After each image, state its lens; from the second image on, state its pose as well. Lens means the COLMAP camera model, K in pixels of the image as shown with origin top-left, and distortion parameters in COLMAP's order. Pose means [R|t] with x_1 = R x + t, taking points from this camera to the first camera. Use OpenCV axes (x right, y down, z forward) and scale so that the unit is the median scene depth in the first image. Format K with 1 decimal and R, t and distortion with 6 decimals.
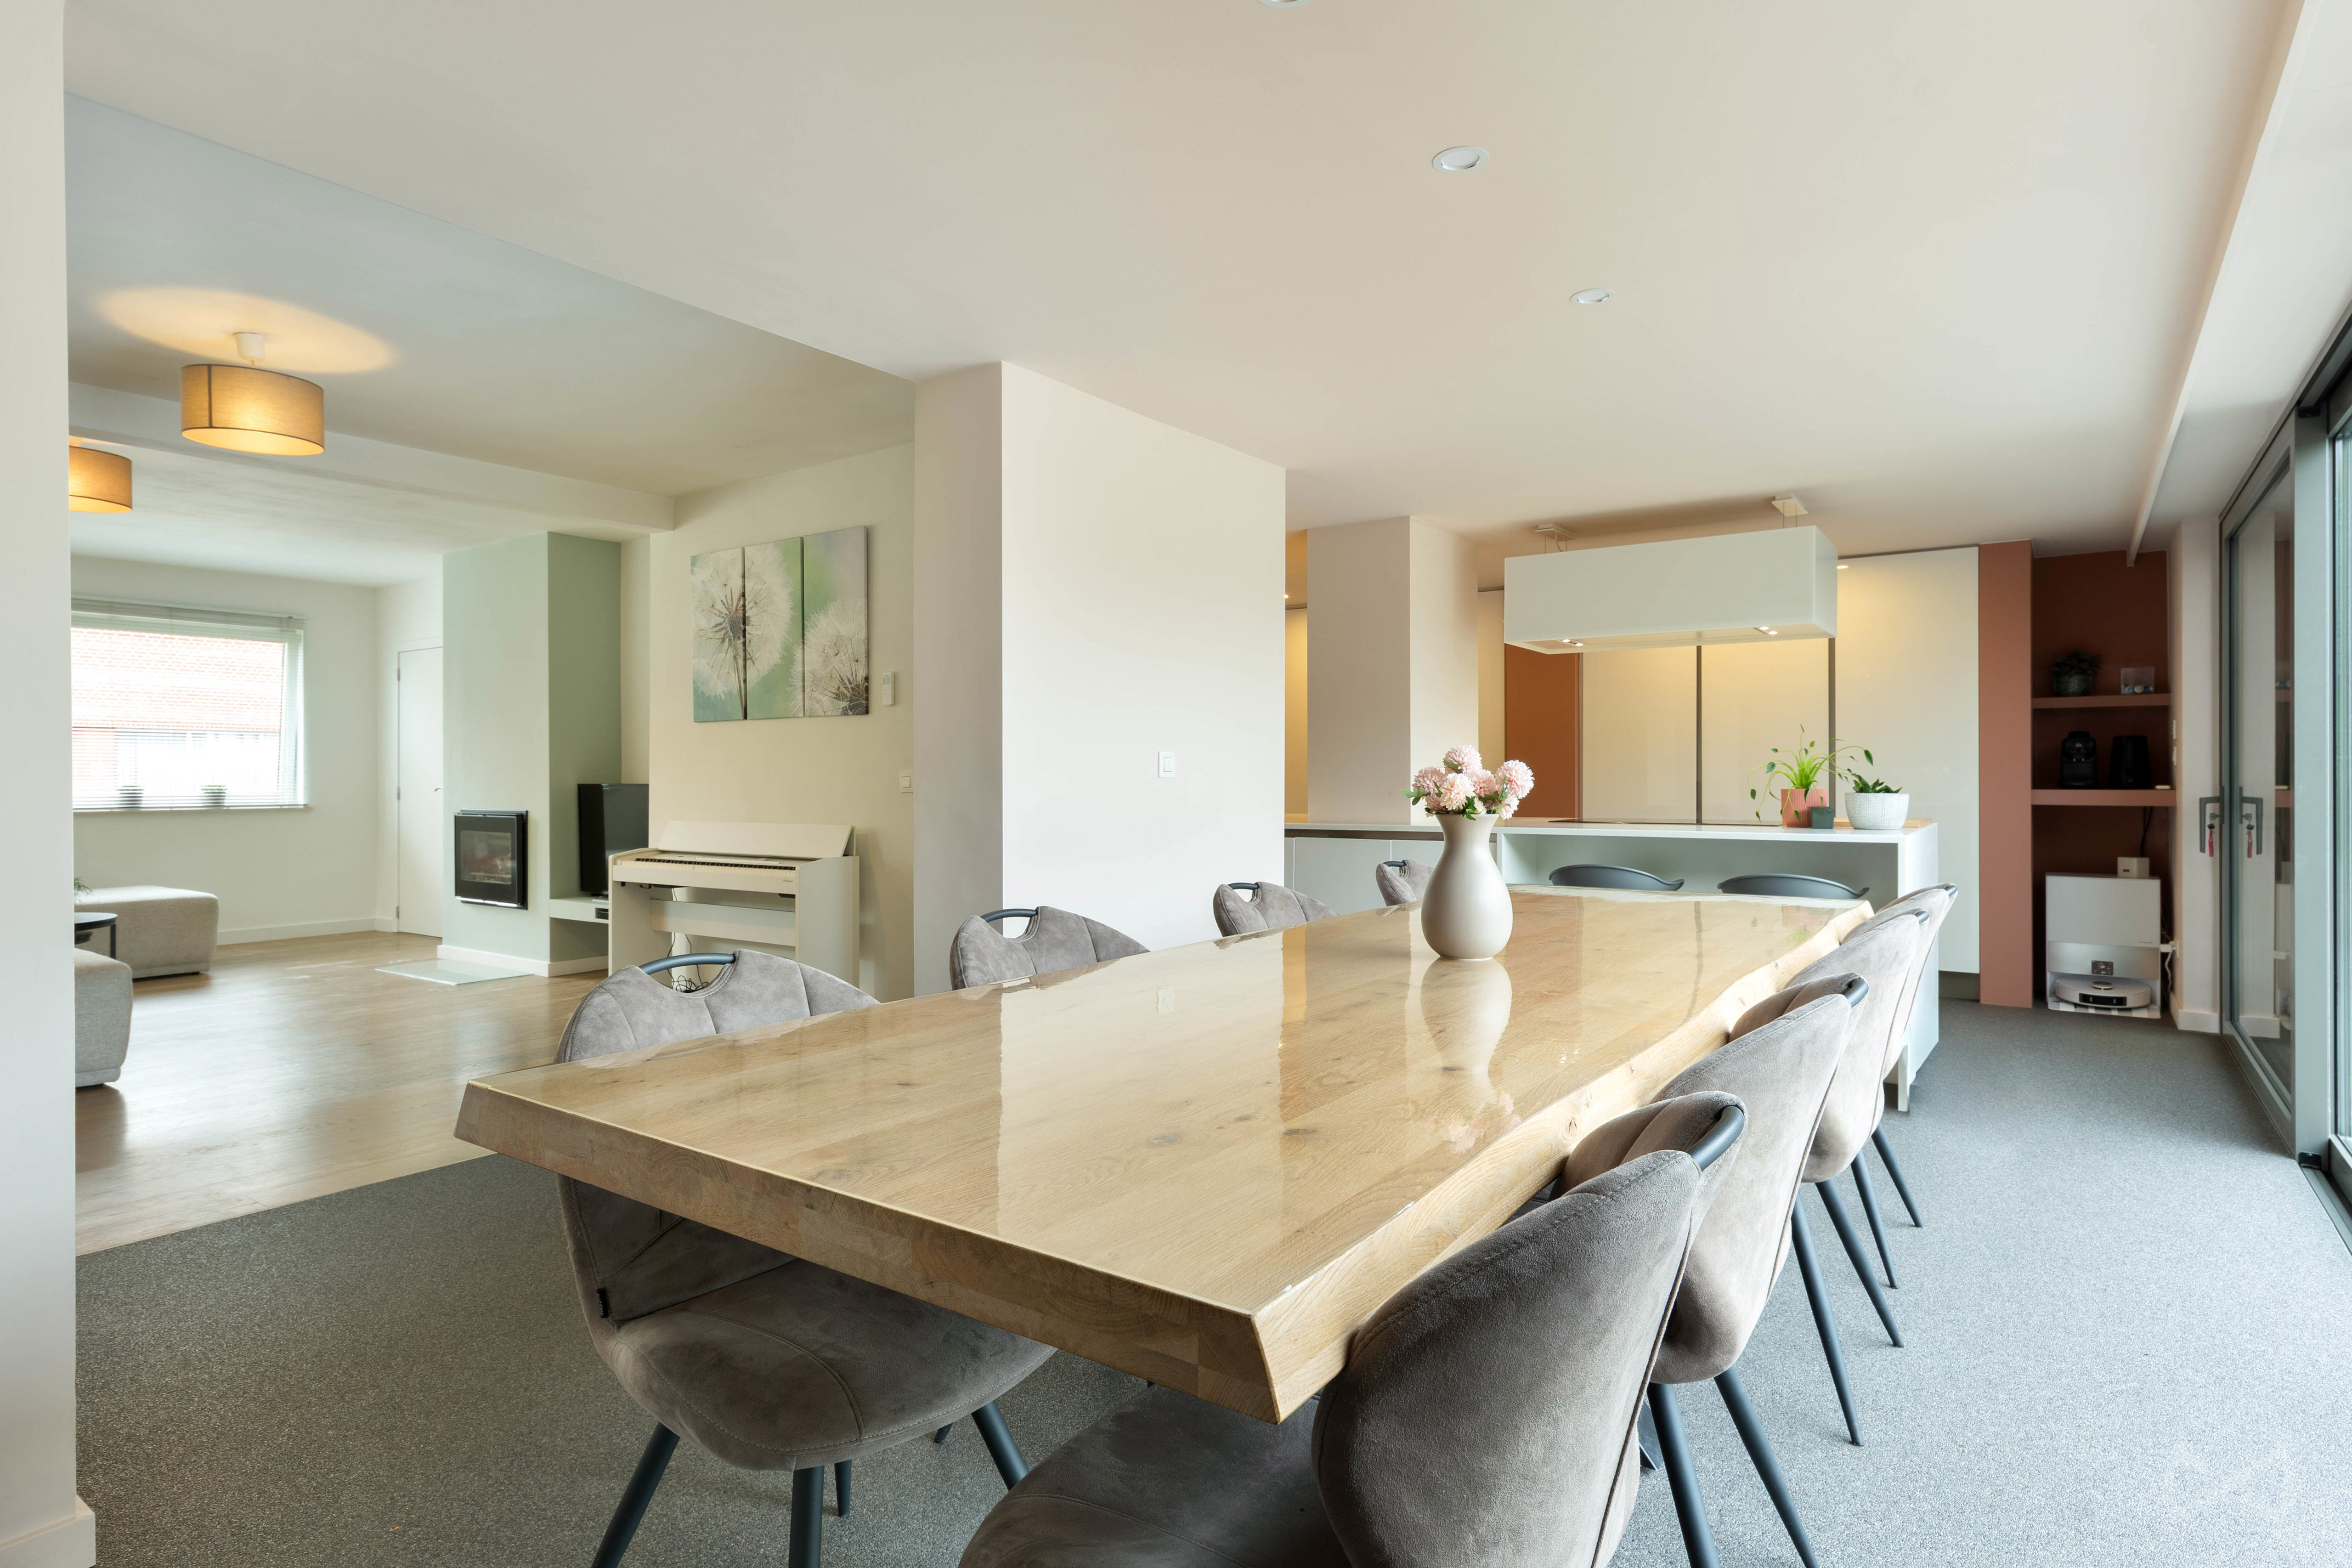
lens RADIAL K [[1217.4, 0, 1176.0], [0, 1217.4, 784.0], [0, 0, 1]] dist [0.025534, -0.000173]
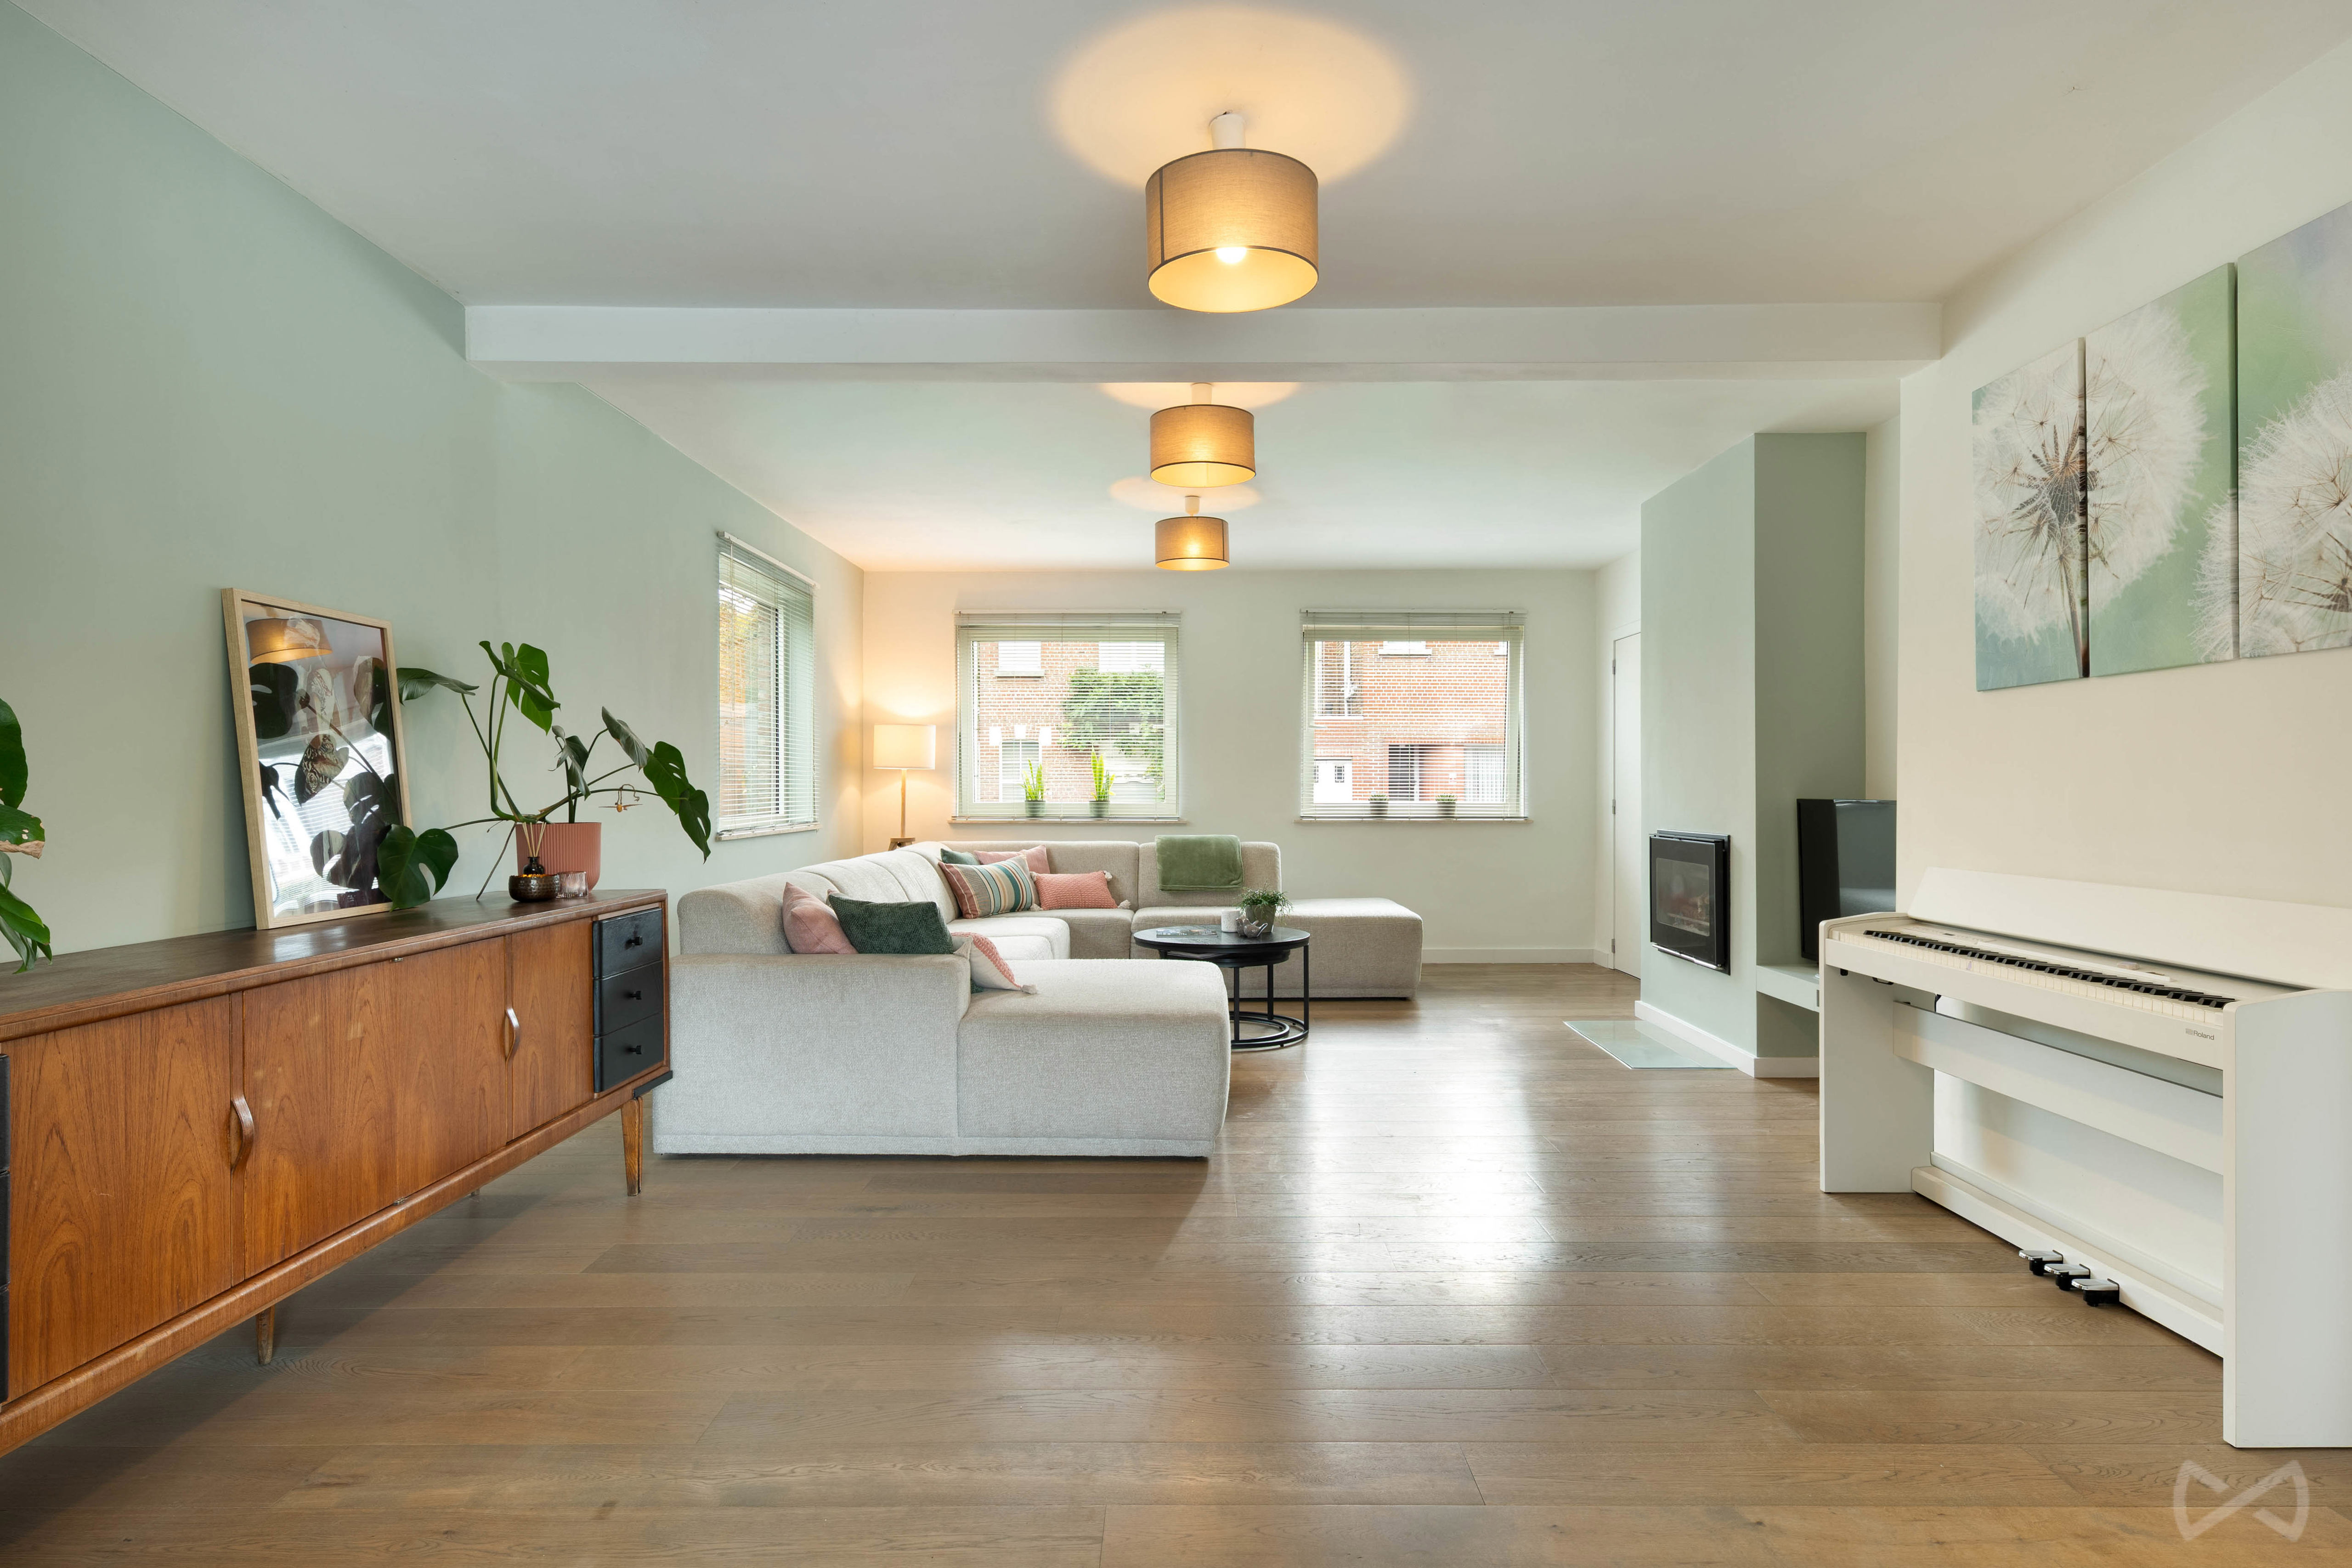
lens RADIAL K [[1255.1, 0, 1176.0], [0, 1255.1, 784.0], [0, 0, 1]] dist [-0.000251, -0.001092]
pose [[0.573078, 0.000680, -0.819501, -0.142682], [-0.007371, 0.999963, -0.004325, -0.003834], [0.819468, 0.008520, 0.573062, 0.394250]]
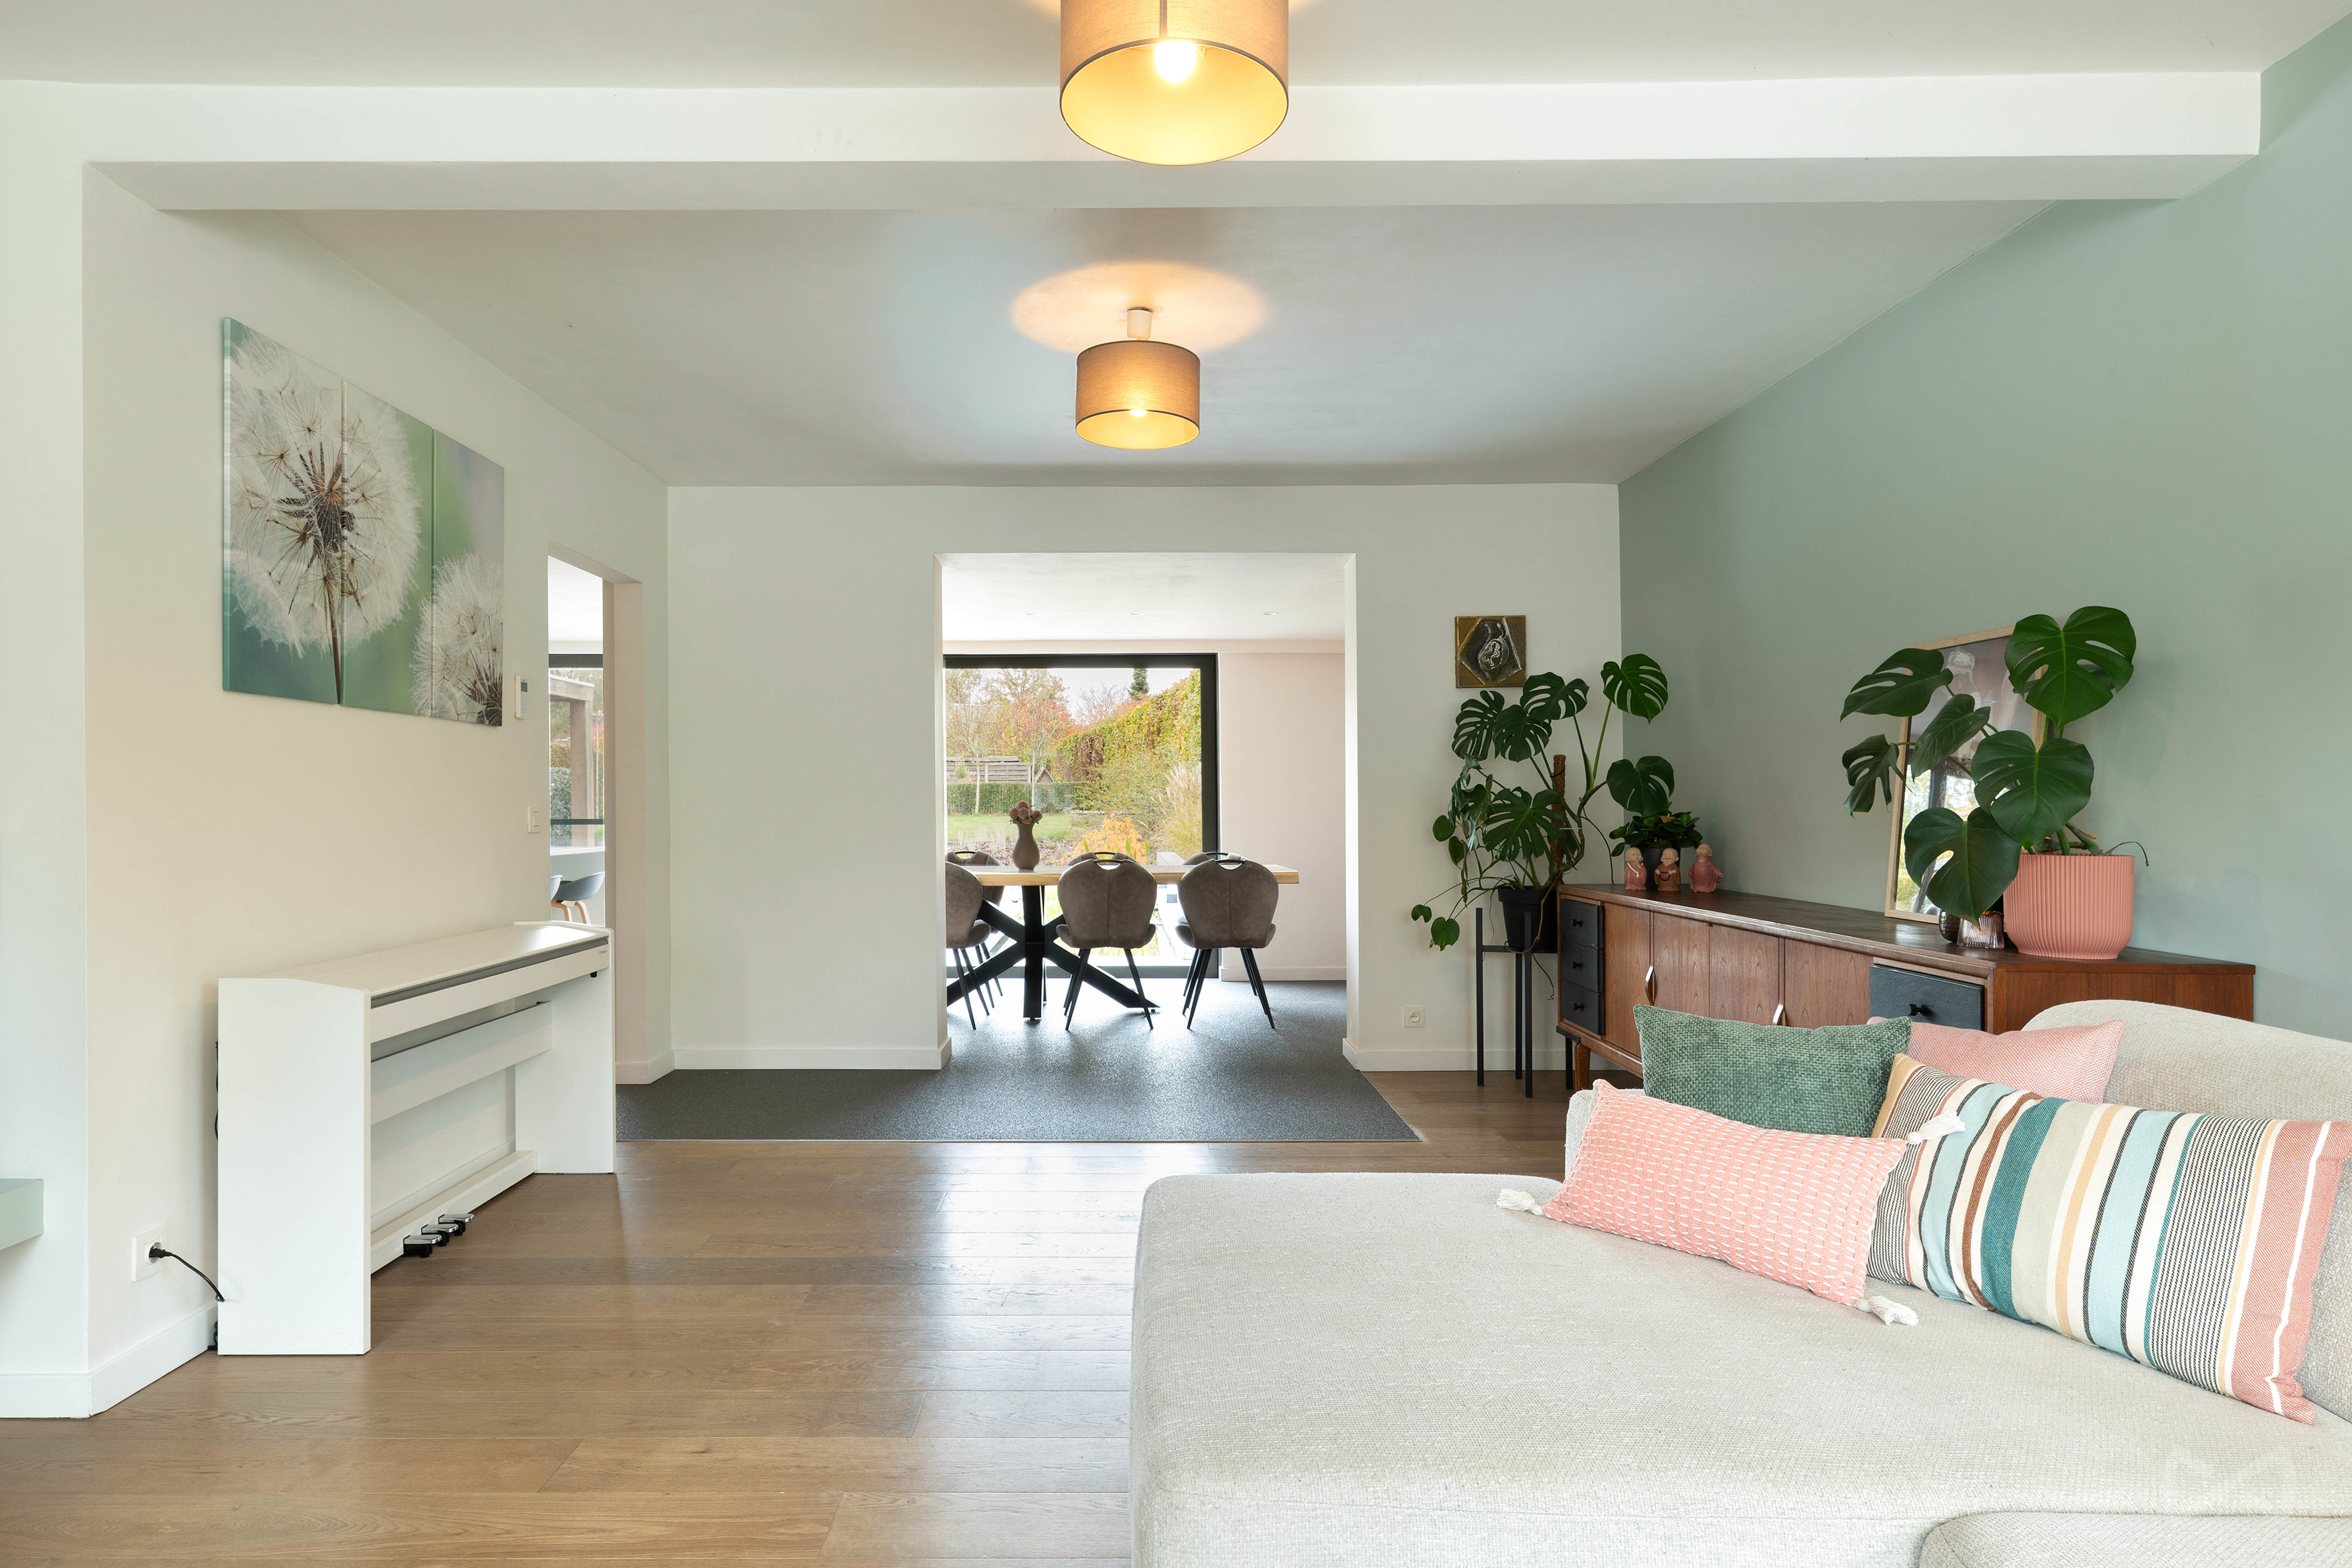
lens RADIAL K [[1279.2, 0, 1165.7], [0, 1279.2, 805.1], [0, 0, 1]] dist [-0.000039, -0.000164]
pose [[-0.603550, 0.008572, 0.797279, -1.006778], [0.013862, 0.999904, -0.000256, -0.004156], [-0.797205, 0.010897, -0.603610, 1.047910]]
